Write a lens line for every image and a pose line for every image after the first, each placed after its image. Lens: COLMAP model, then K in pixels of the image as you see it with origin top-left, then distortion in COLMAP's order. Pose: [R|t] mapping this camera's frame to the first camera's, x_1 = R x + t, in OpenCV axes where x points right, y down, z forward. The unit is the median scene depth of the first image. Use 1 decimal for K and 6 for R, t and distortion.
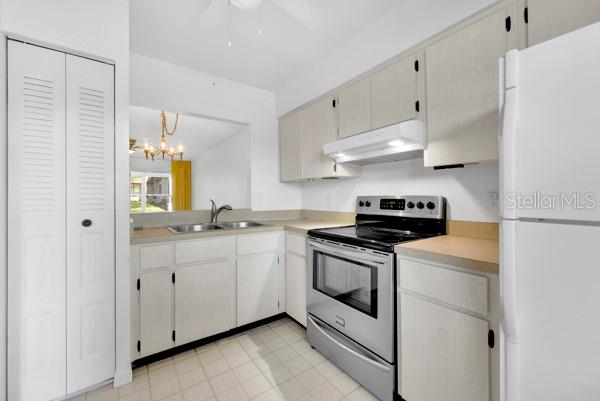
lens RADIAL K [[241.6, 0, 297.6], [0, 241.6, 198.0], [0, 0, 1]] dist [0.001329, 0.000150]
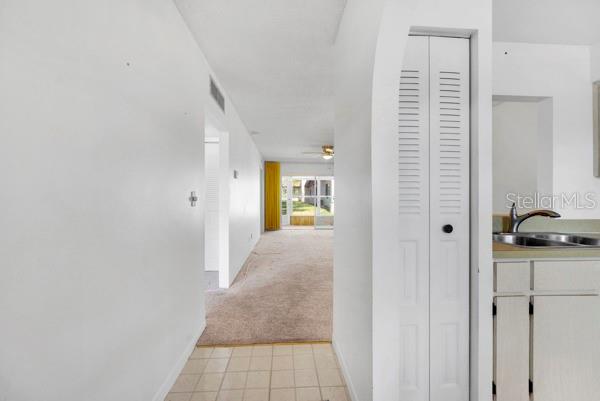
lens RADIAL K [[241.6, 0, 297.6], [0, 241.6, 198.0], [0, 0, 1]] dist [0.001329, 0.000150]
pose [[0.861799, 0.005144, -0.507225, -0.498688], [-0.008497, 0.999955, -0.004295, 0.001949], [0.507179, 0.008011, 0.861803, -0.000129]]
